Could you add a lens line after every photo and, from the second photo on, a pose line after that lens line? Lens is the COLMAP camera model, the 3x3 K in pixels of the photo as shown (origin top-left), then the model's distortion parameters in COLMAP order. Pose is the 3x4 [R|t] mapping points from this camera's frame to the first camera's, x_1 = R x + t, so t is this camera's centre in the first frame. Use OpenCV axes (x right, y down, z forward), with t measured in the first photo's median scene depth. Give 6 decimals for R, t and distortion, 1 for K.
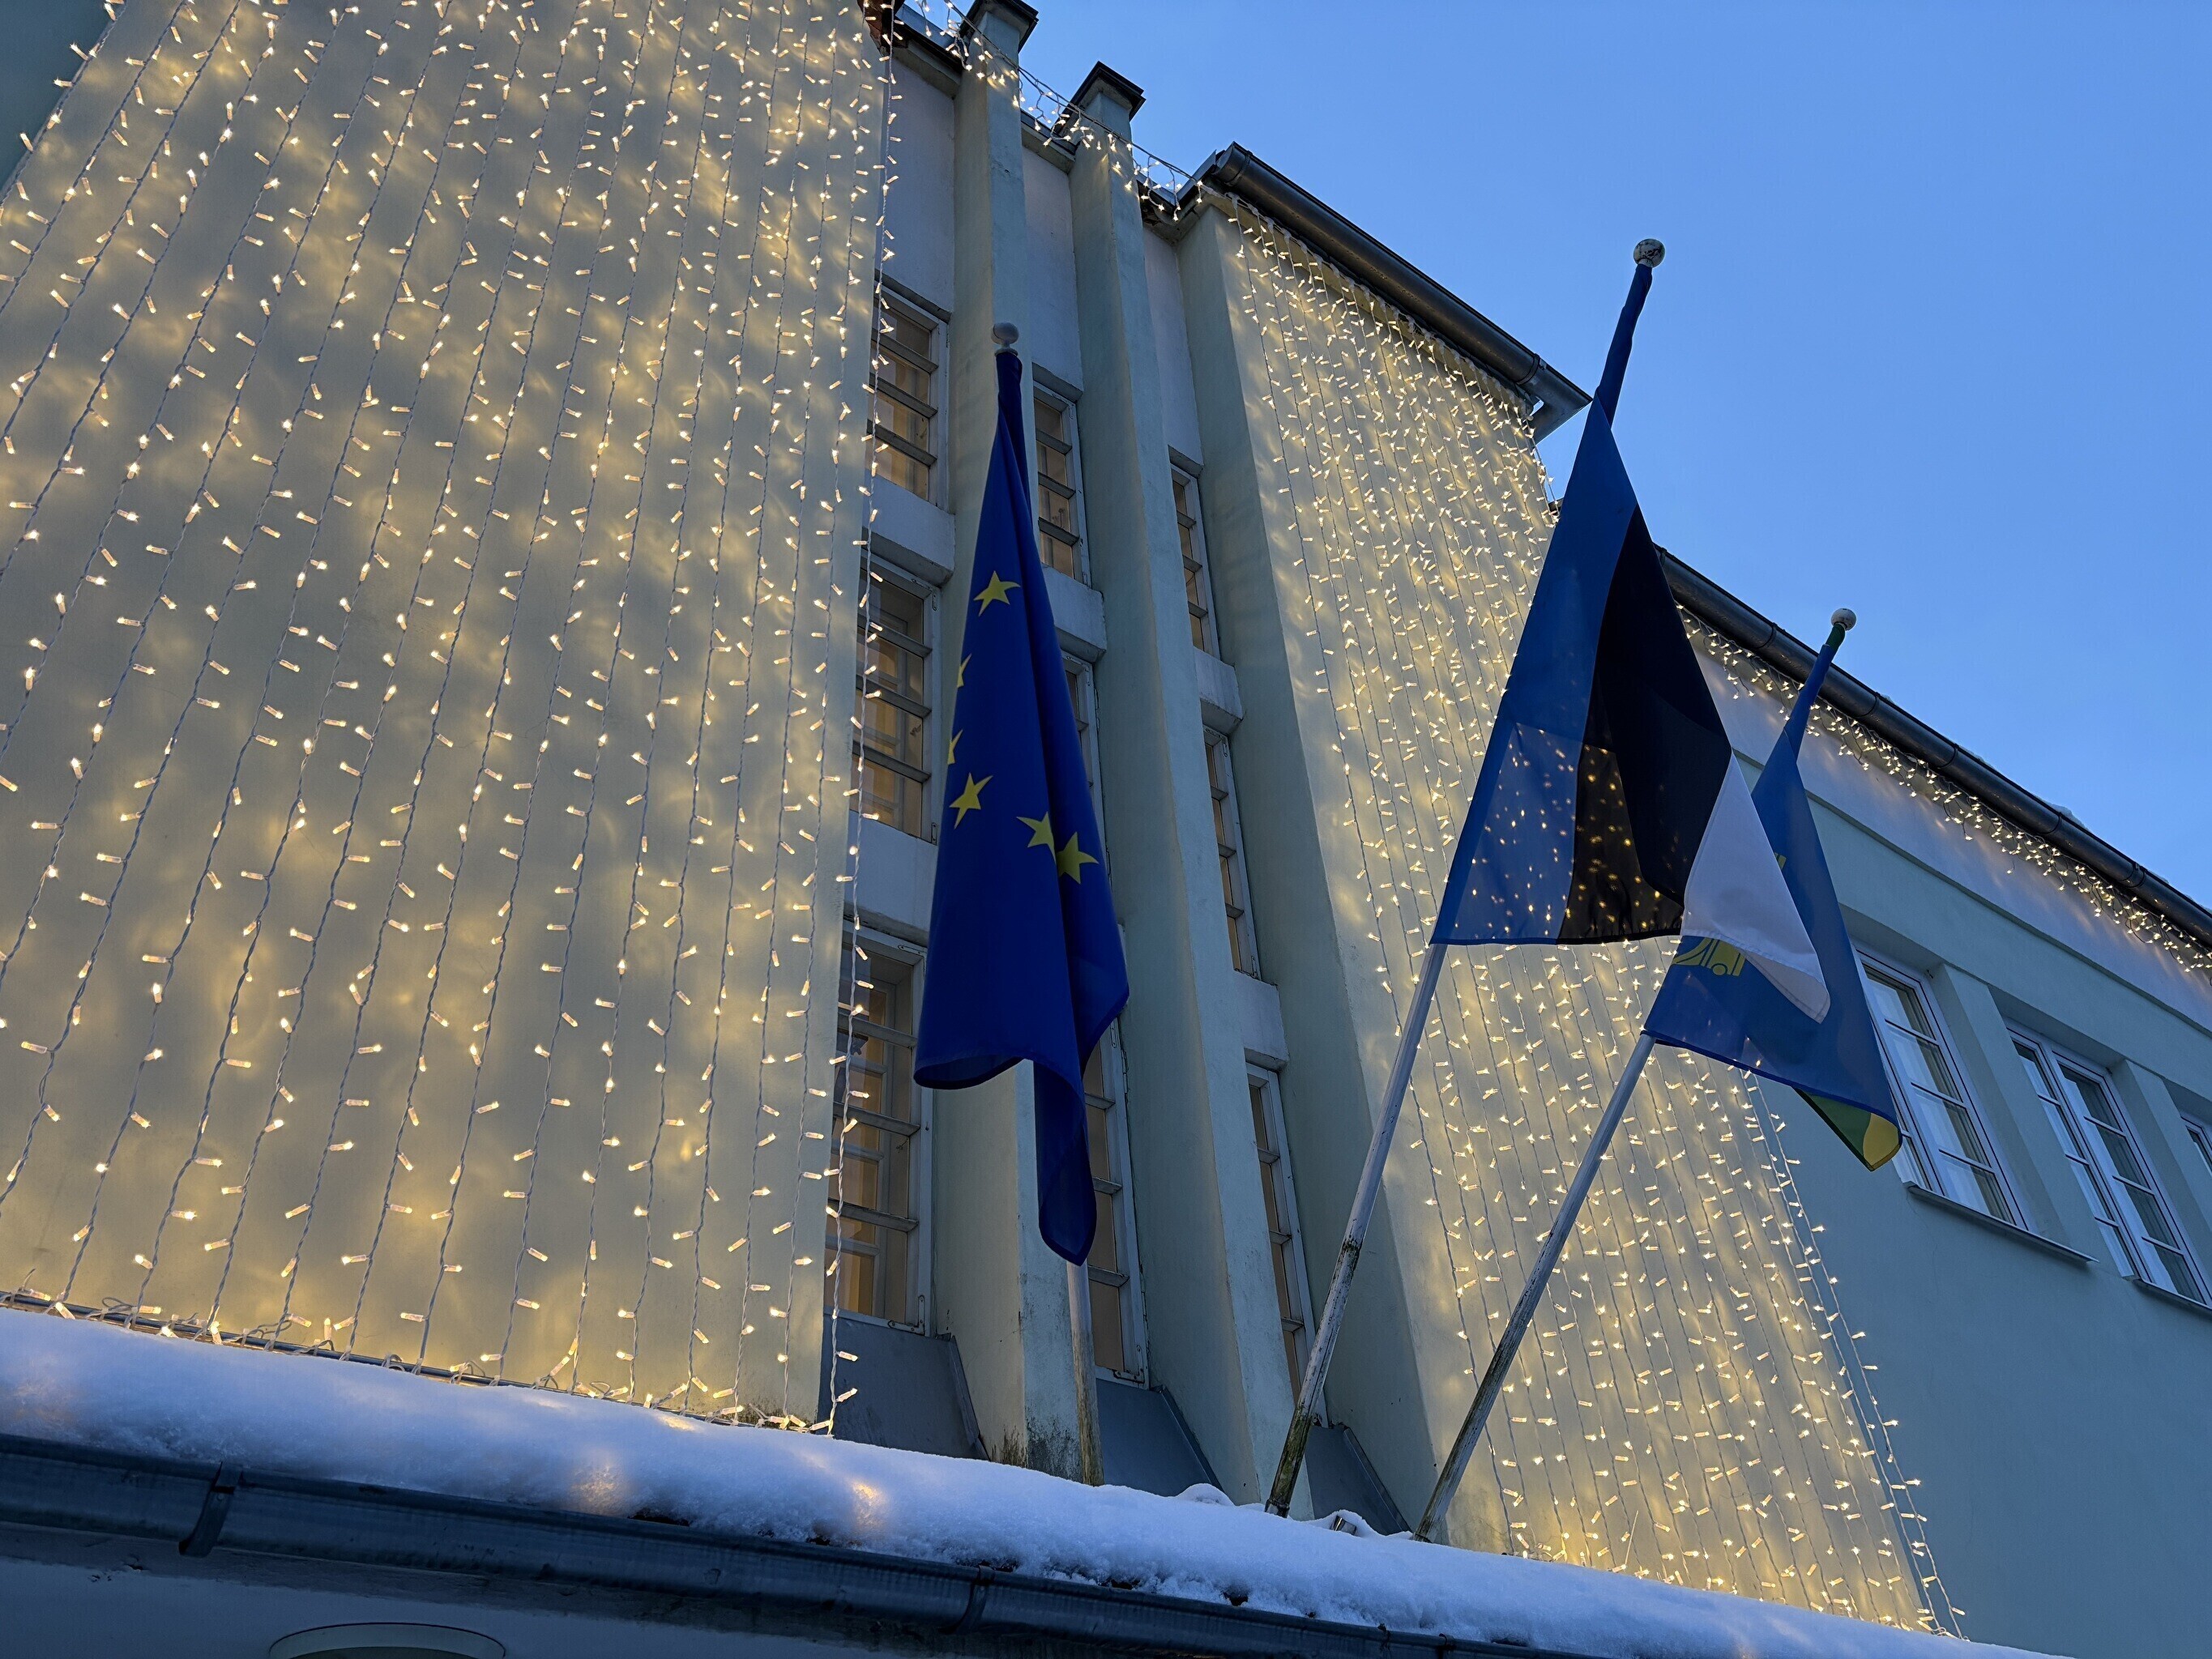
lens RADIAL K [[1660.1, 0, 1106.0], [0, 1660.1, 829.5], [0, 0, 1]] dist [0.012101, 0.006194]
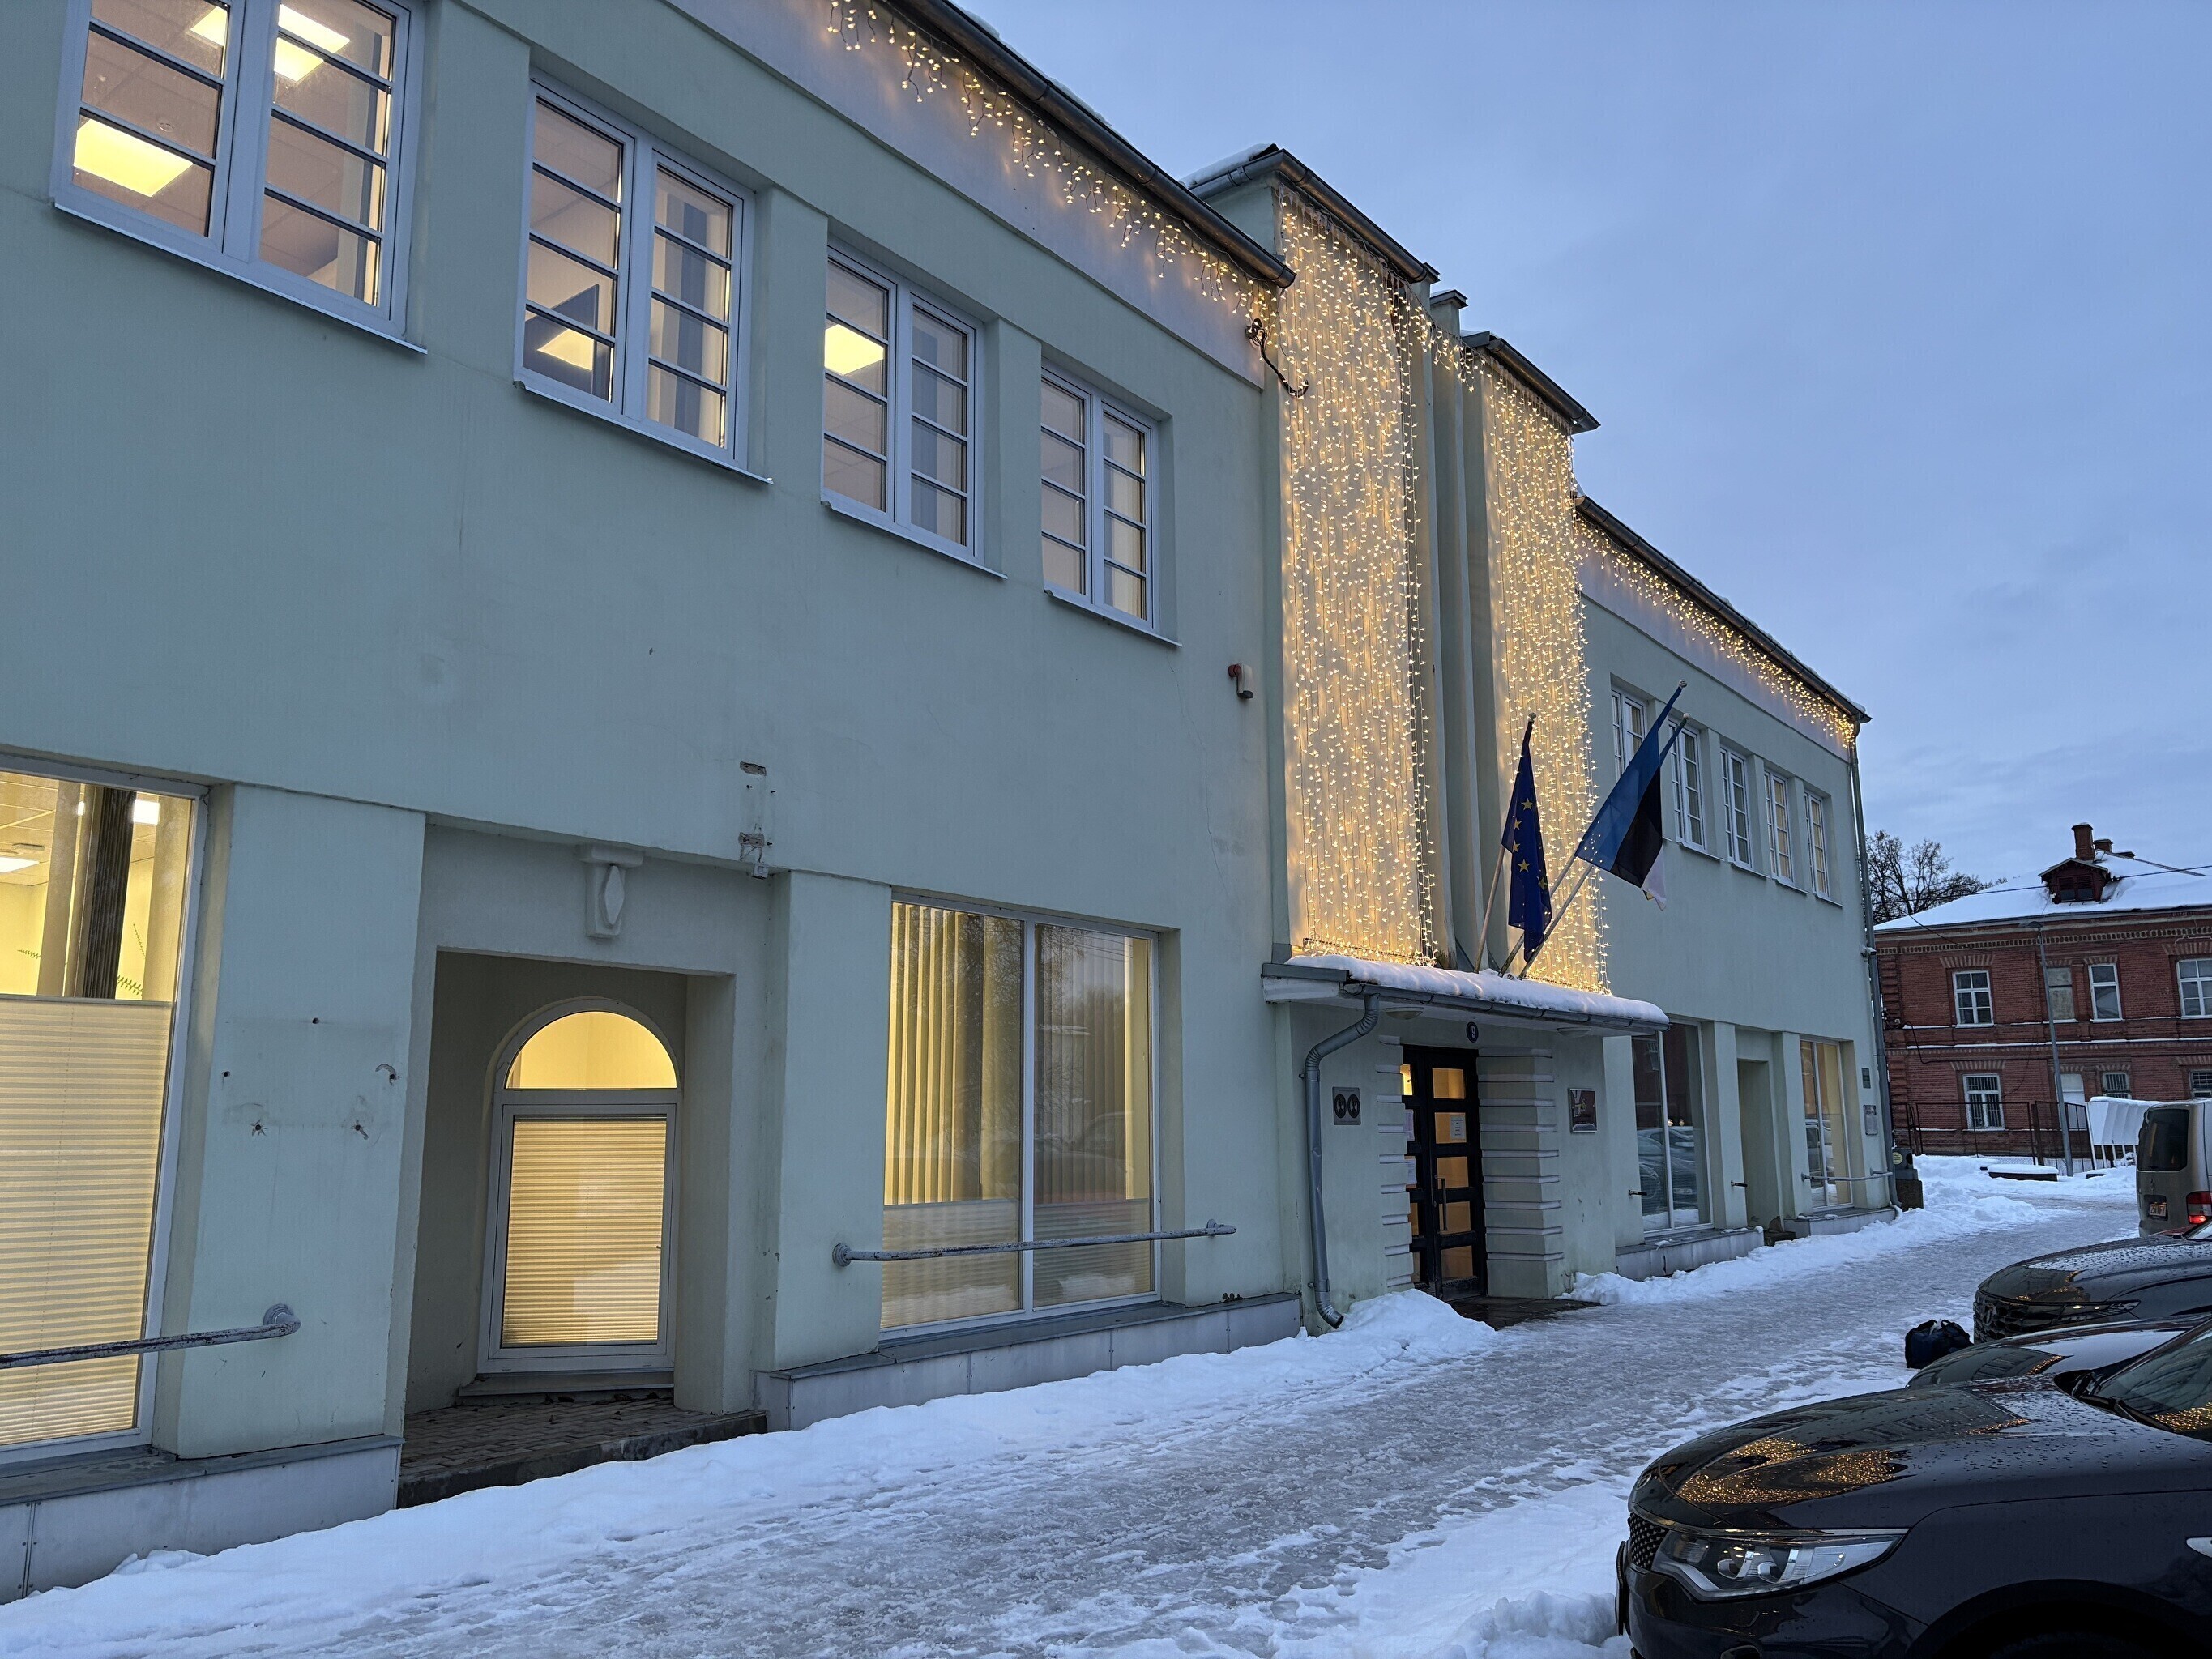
lens RADIAL K [[1660.1, 0, 1106.0], [0, 1660.1, 829.5], [0, 0, 1]] dist [0.012101, 0.006194]
pose [[0.963352, 0.096854, 0.250144, -1.665536], [-0.199894, 0.881062, 0.428688, -1.292329], [-0.178872, -0.462979, 0.868133, -1.965826]]
